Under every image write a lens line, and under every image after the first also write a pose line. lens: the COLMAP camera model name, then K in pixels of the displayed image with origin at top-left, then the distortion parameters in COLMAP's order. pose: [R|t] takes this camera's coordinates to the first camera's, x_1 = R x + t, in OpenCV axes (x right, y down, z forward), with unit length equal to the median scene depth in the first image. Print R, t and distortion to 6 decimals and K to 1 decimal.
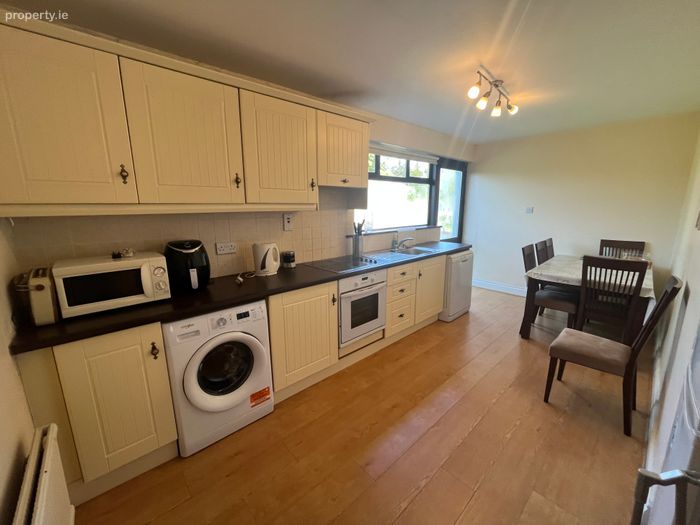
lens RADIAL K [[284.5, 0, 350.0], [0, 284.5, 262.5], [0, 0, 1]] dist [-0.002507, -0.000436]
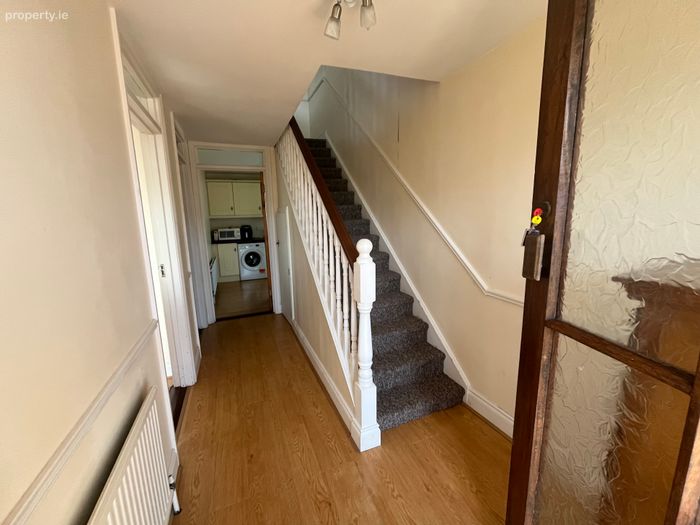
lens RADIAL K [[284.5, 0, 350.0], [0, 284.5, 262.5], [0, 0, 1]] dist [-0.002507, -0.000436]
pose [[0.940691, 0.039684, -0.336936, 2.233352], [-0.049533, 0.998558, -0.020682, 0.476173], [0.335629, 0.036145, 0.941301, -2.286451]]
